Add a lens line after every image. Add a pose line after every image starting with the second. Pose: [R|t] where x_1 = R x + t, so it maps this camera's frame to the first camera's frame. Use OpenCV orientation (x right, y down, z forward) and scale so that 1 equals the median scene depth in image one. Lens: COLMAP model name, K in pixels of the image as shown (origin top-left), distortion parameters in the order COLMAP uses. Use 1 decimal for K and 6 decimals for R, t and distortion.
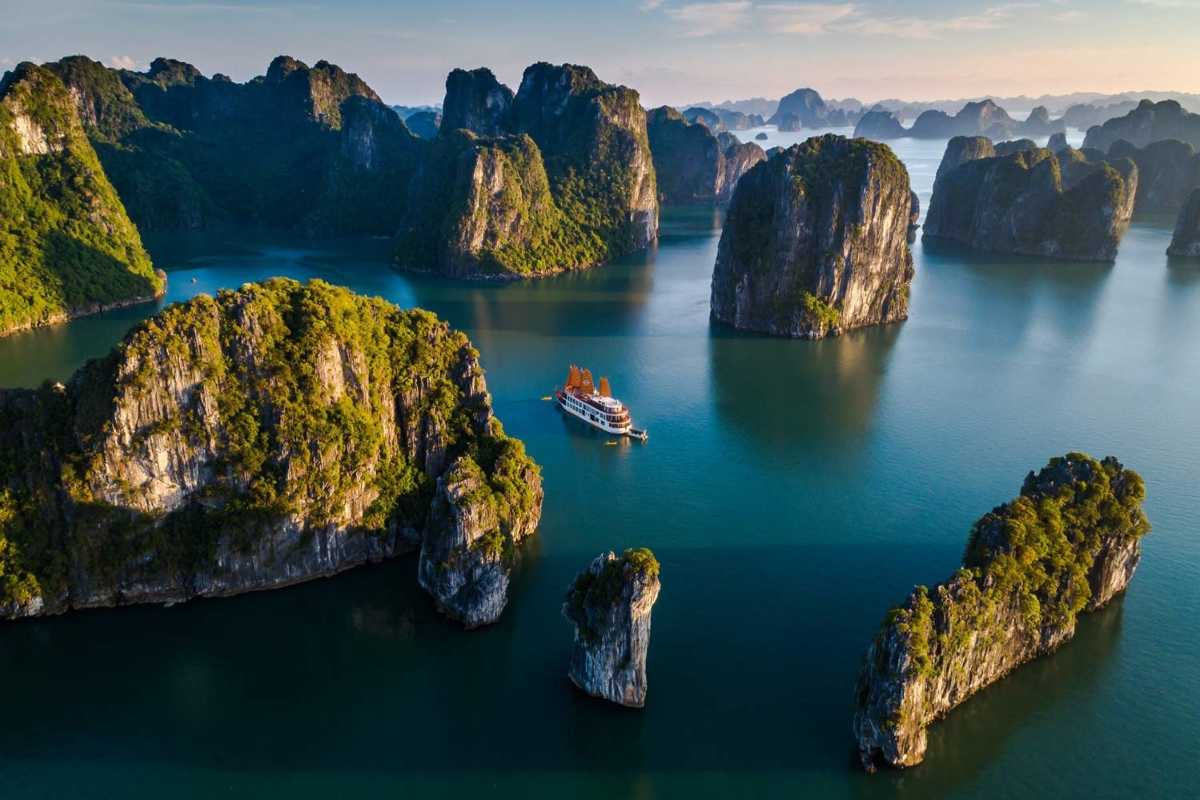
lens RADIAL K [[824.2, 0, 605.3], [0, 824.2, 359.6], [0, 0, 1]] dist [0.232602, -0.220119]
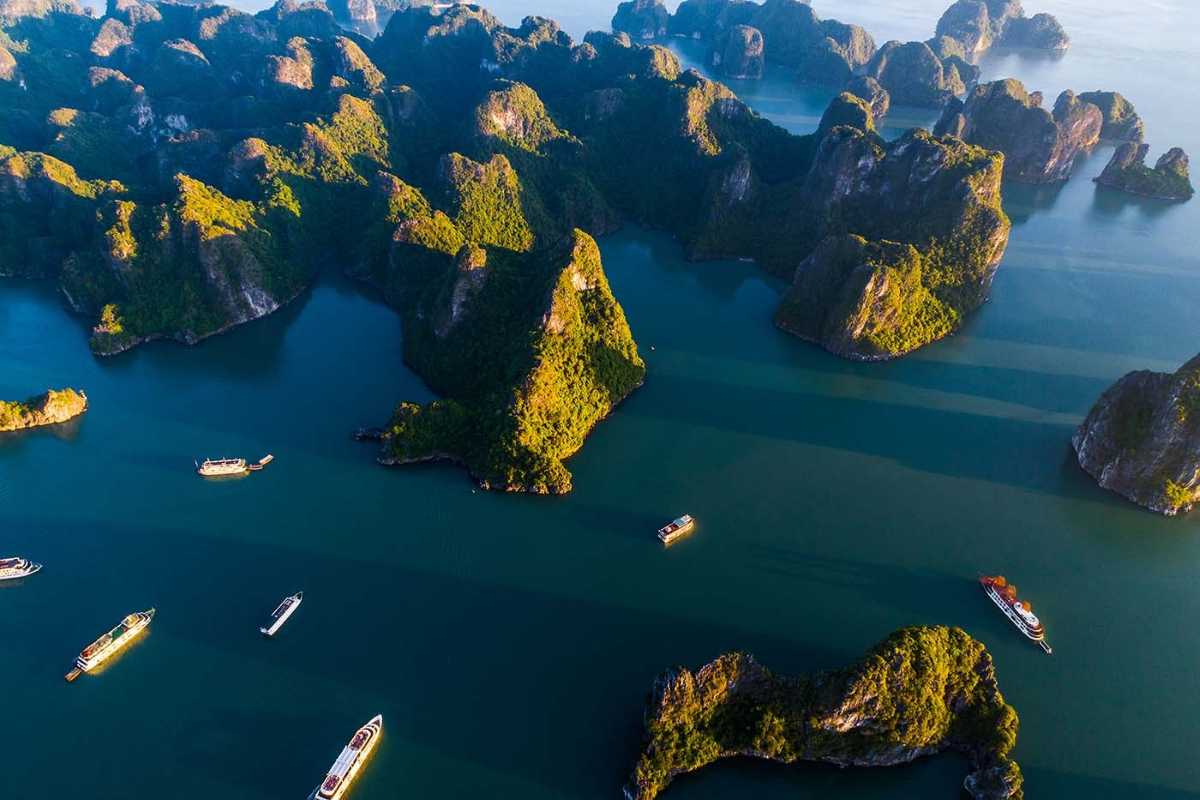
lens RADIAL K [[824.2, 0, 605.3], [0, 824.2, 359.6], [0, 0, 1]] dist [0.232602, -0.220119]
pose [[0.977442, 0.089799, -0.191161, -0.282481], [-0.023743, 0.946091, 0.323029, -0.506806], [0.209864, -0.311204, 0.926882, -0.299437]]
